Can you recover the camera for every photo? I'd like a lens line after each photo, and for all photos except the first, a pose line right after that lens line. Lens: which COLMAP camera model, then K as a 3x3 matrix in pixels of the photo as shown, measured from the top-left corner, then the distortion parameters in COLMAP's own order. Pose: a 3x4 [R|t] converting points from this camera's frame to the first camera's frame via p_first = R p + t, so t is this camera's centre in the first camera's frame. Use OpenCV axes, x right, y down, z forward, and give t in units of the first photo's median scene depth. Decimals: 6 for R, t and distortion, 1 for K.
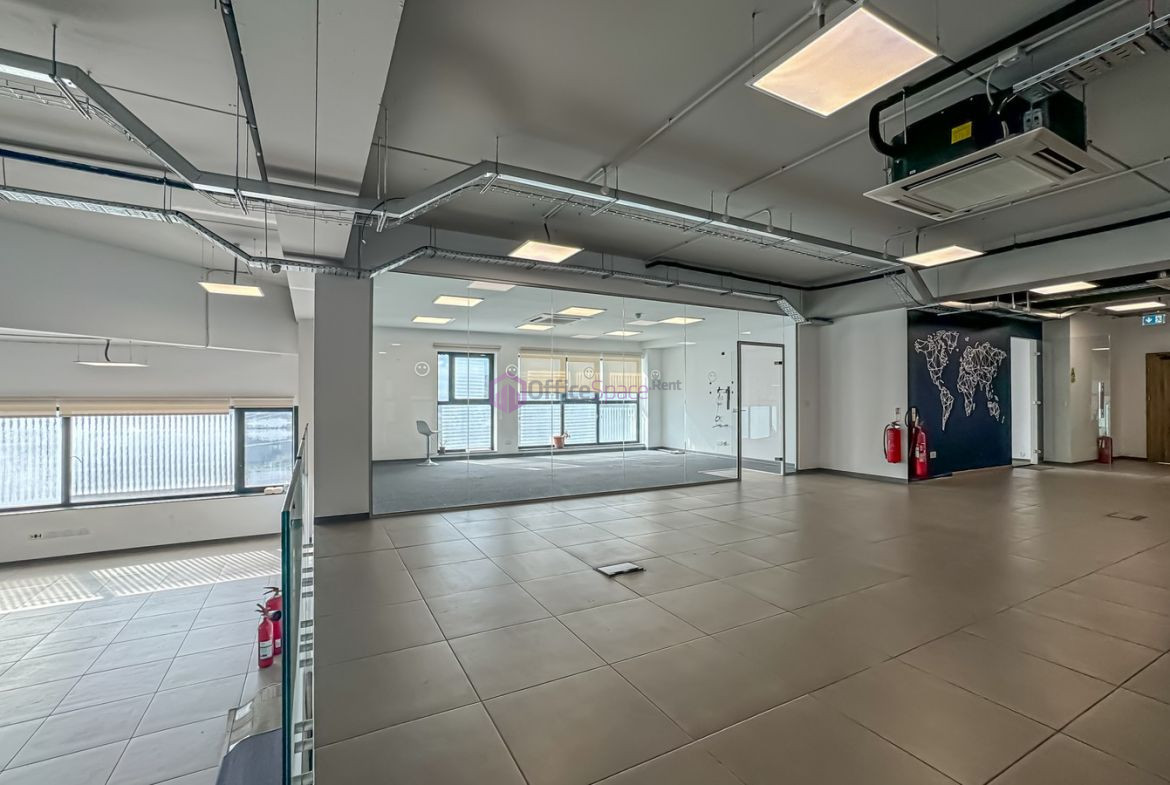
lens RADIAL K [[507.4, 0, 587.2], [0, 507.4, 393.0], [0, 0, 1]] dist [-0.034887, 0.015346]
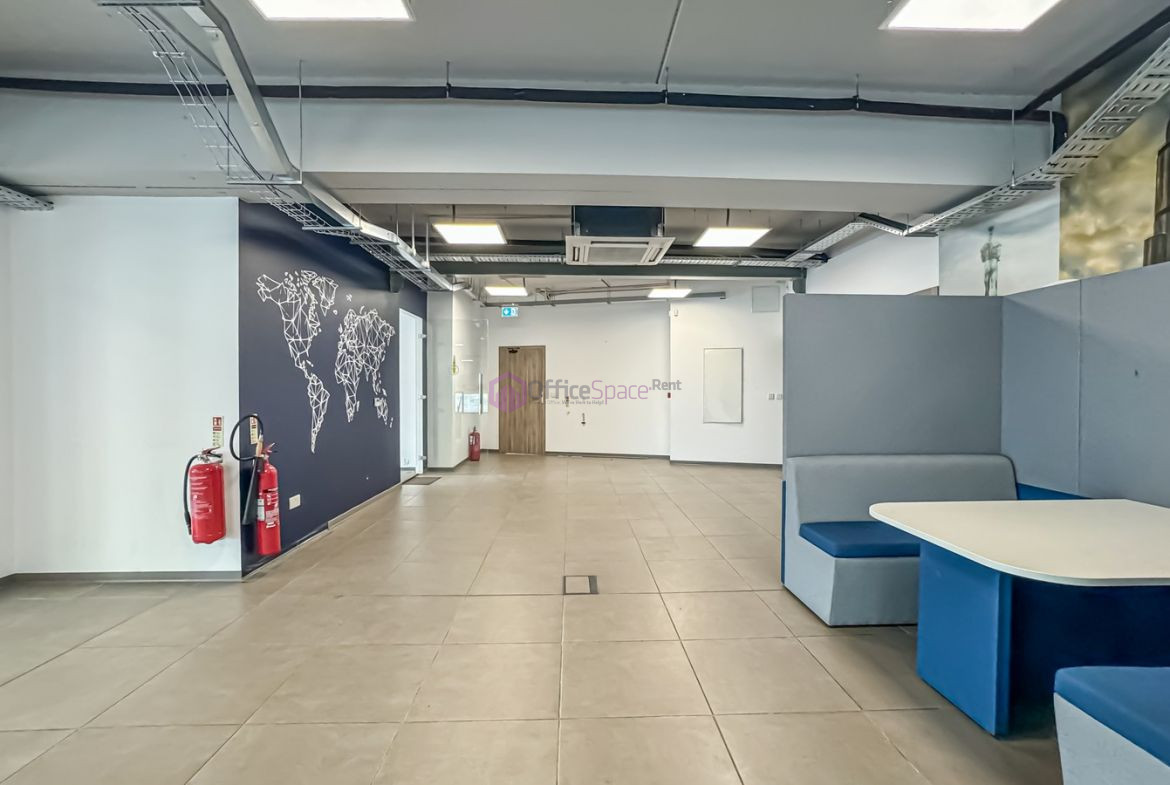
lens RADIAL K [[507.4, 0, 587.2], [0, 507.4, 393.0], [0, 0, 1]] dist [-0.034887, 0.015346]
pose [[0.441654, -0.009119, 0.897139, 0.331095], [-0.008442, 0.999862, 0.014319, -0.001301], [-0.897146, -0.013898, 0.441516, 0.460030]]
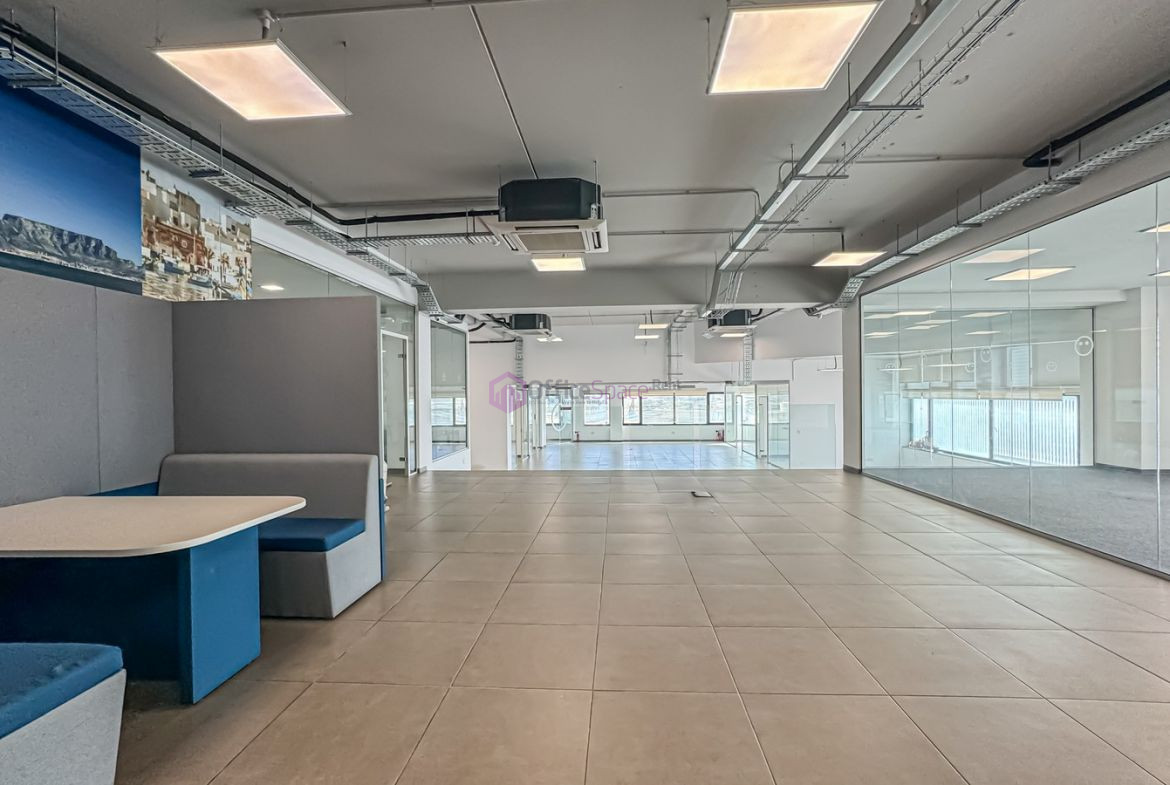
lens RADIAL K [[515.9, 0, 589.3], [0, 515.9, 394.9], [0, 0, 1]] dist [-0.039280, 0.019023]
pose [[-0.526054, 0.012412, -0.850361, 0.755325], [0.021423, 0.999770, 0.001341, 0.005879], [0.850181, -0.017512, -0.526199, 0.709128]]
